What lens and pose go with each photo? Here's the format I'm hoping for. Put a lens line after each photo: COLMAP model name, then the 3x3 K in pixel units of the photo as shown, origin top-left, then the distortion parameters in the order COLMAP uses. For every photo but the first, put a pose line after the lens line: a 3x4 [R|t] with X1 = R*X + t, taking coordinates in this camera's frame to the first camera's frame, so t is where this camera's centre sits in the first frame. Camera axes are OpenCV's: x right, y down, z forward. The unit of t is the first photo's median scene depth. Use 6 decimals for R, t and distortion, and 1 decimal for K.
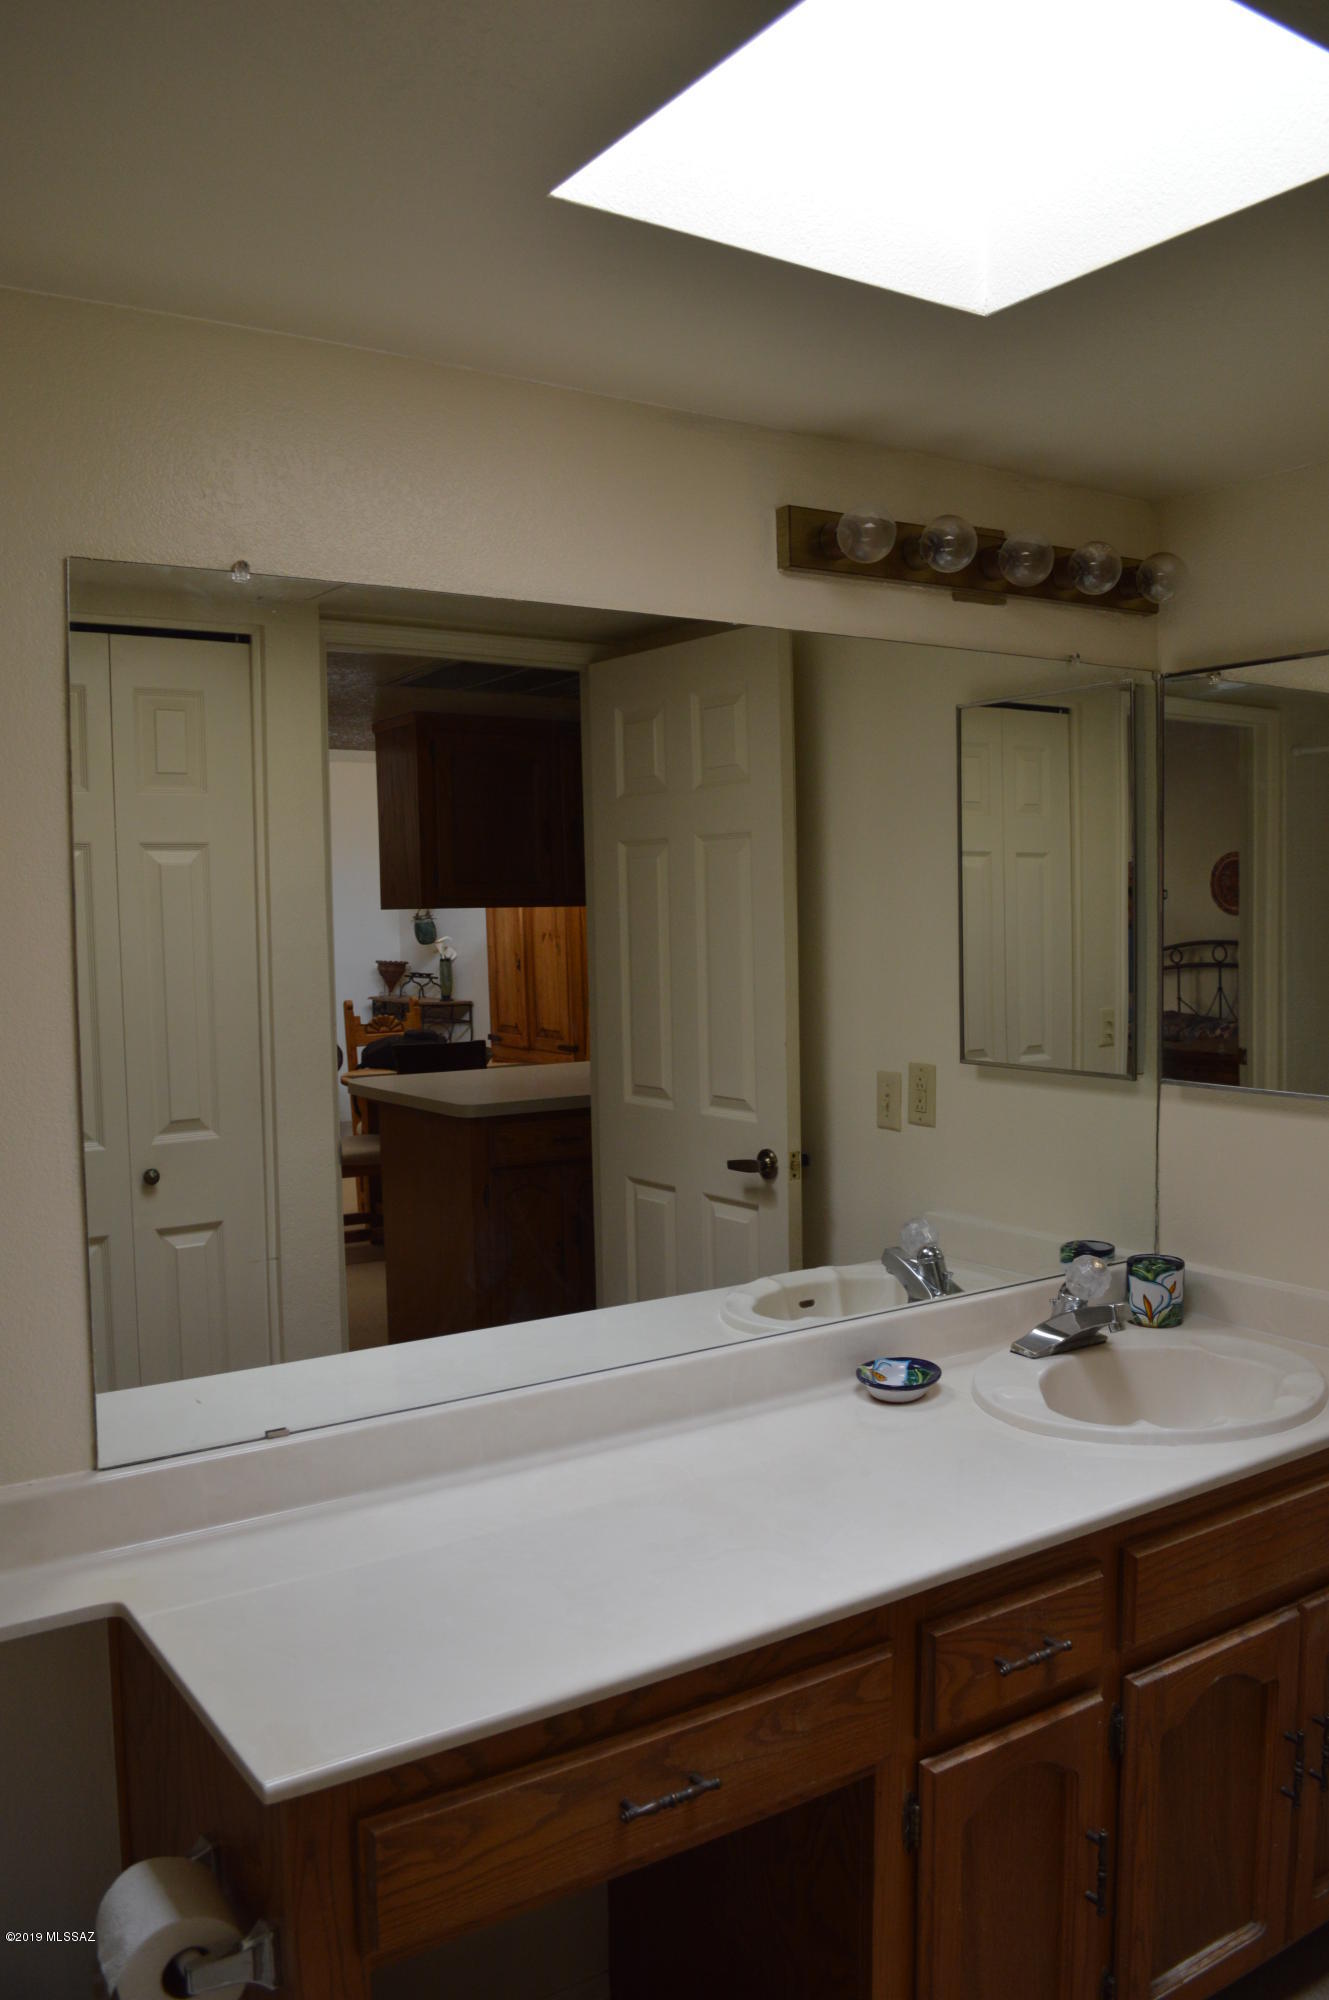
lens RADIAL K [[1597.1, 0, 664.5], [0, 1597.1, 1000.0], [0, 0, 1]] dist [-0.048341, 0.001156]
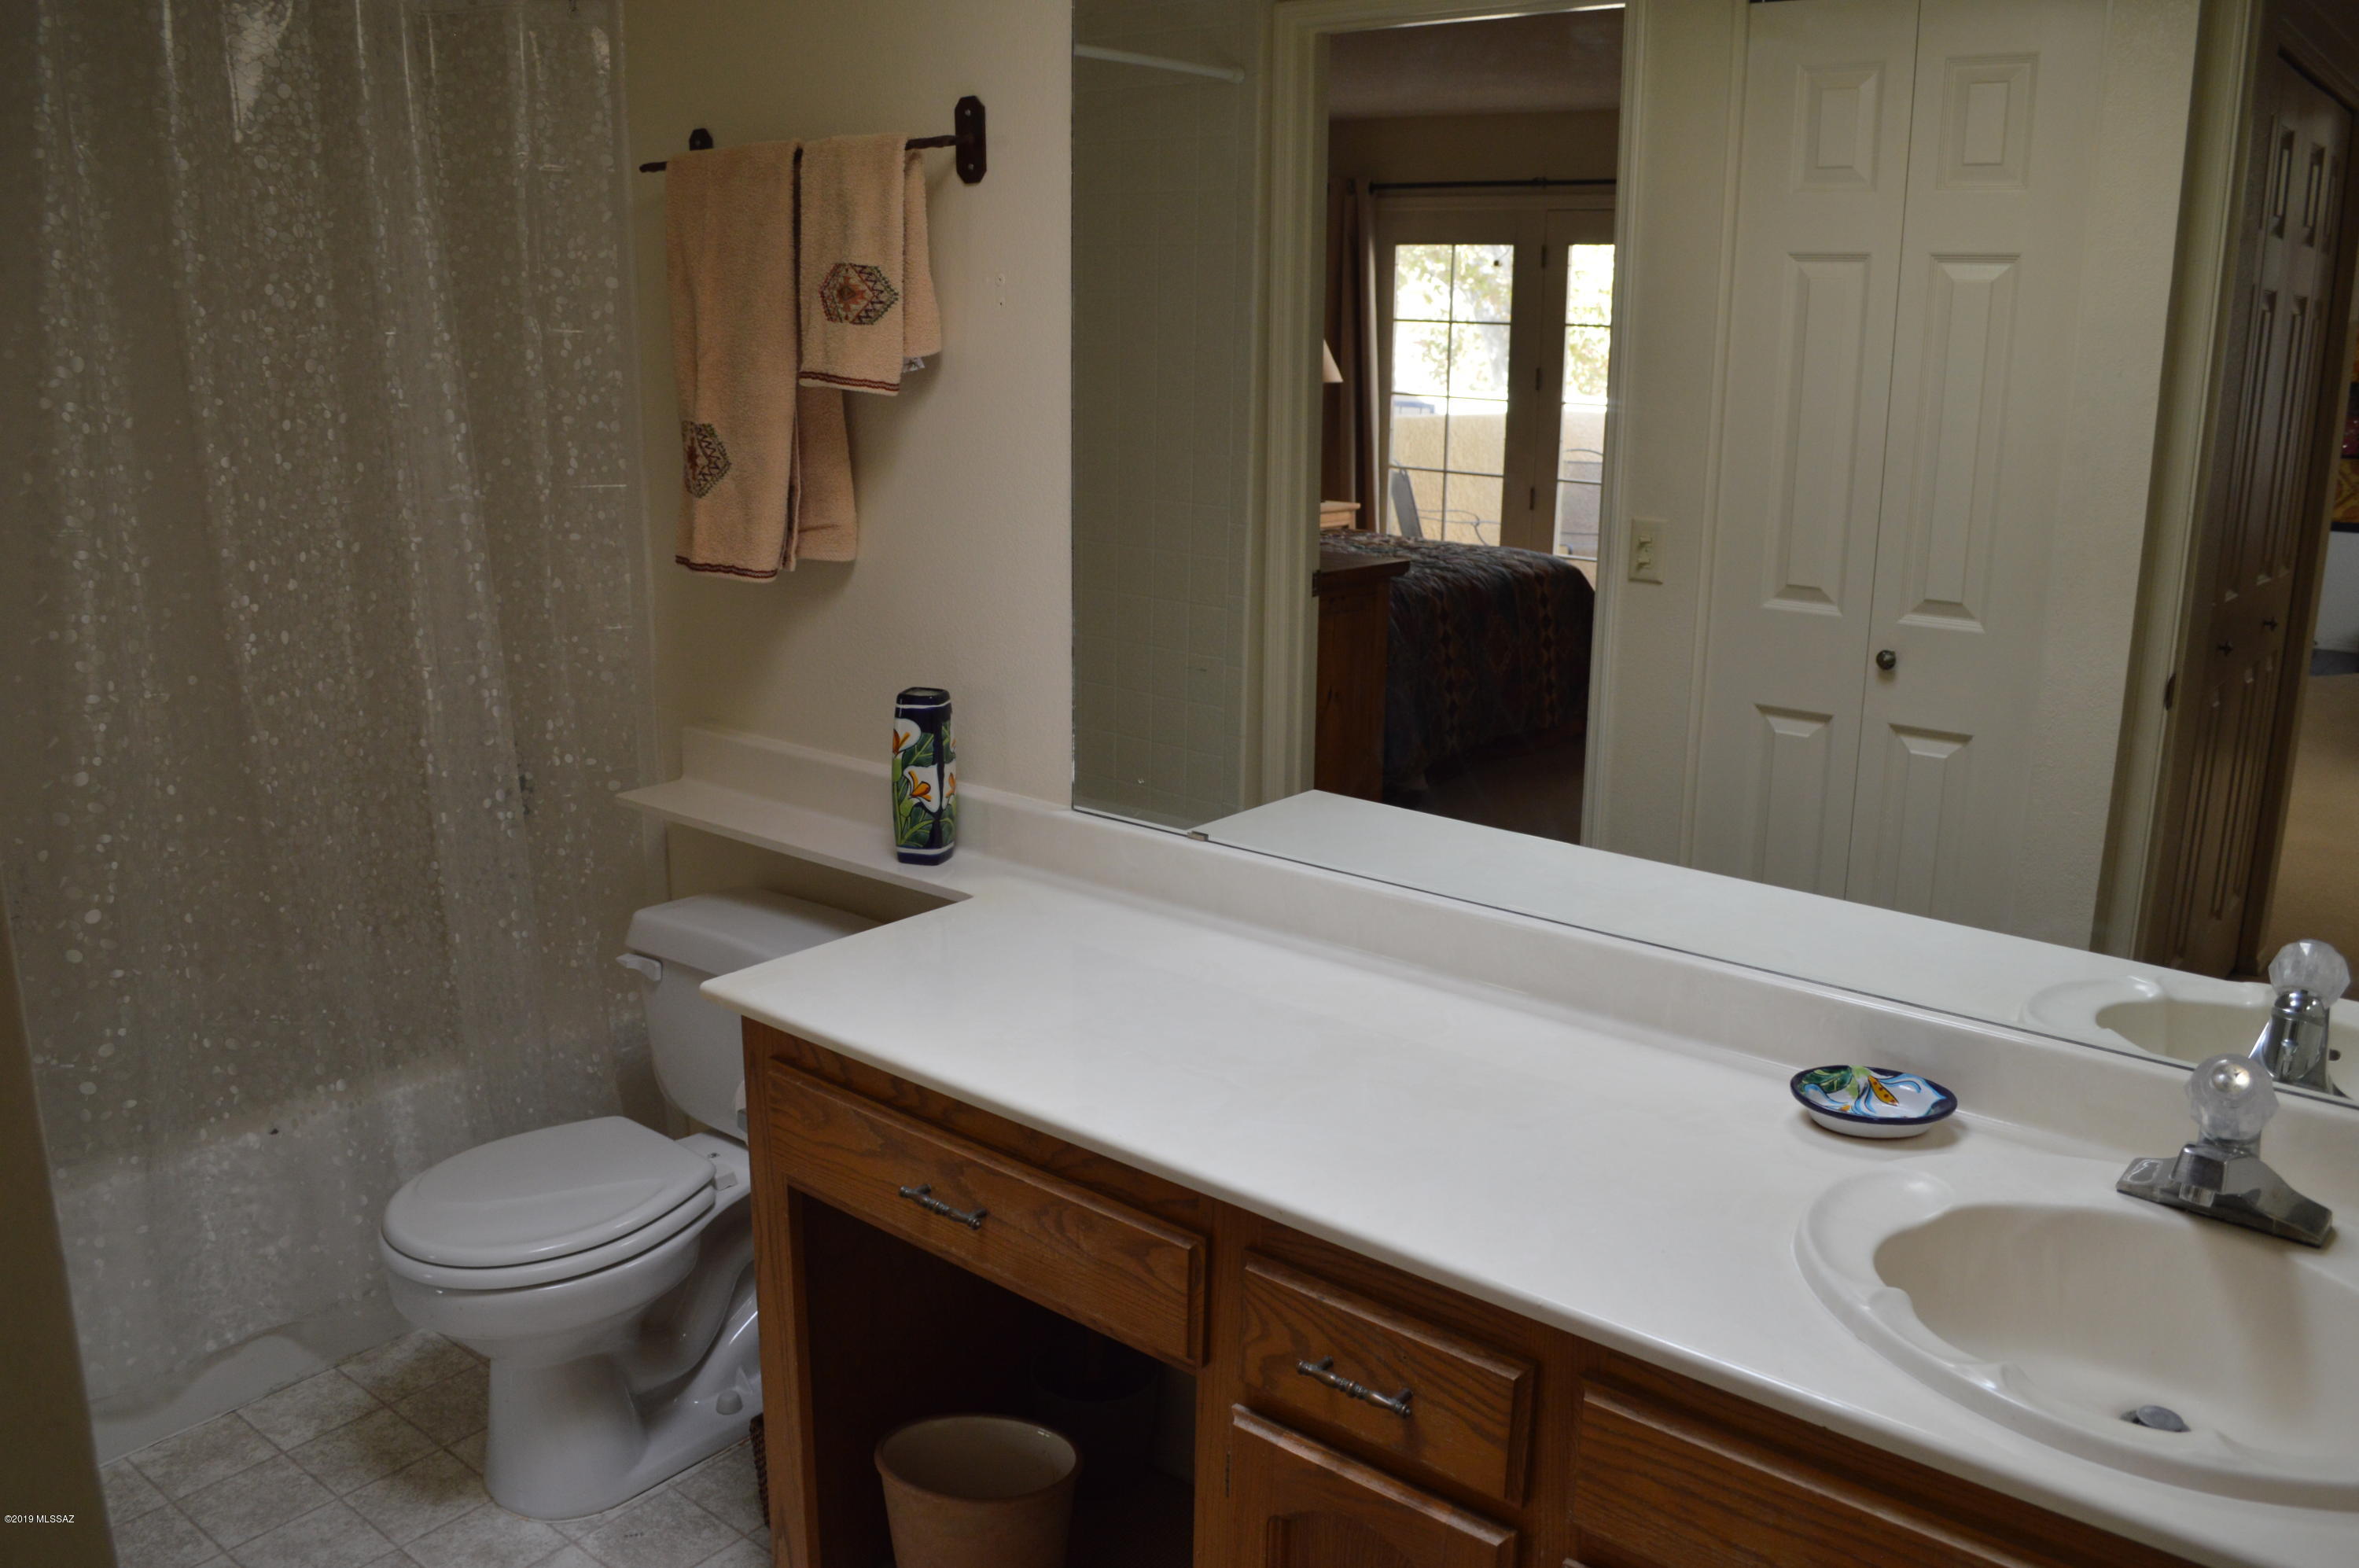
lens RADIAL K [[1857.3, 0, 1179.5], [0, 1857.3, 784.0], [0, 0, 1]] dist [-0.071911, 0.003993]
pose [[0.287165, 0.247566, -0.925336, 0.899463], [-0.077736, 0.968861, 0.235086, -0.046306], [0.954722, 0.004424, 0.297467, 0.646925]]
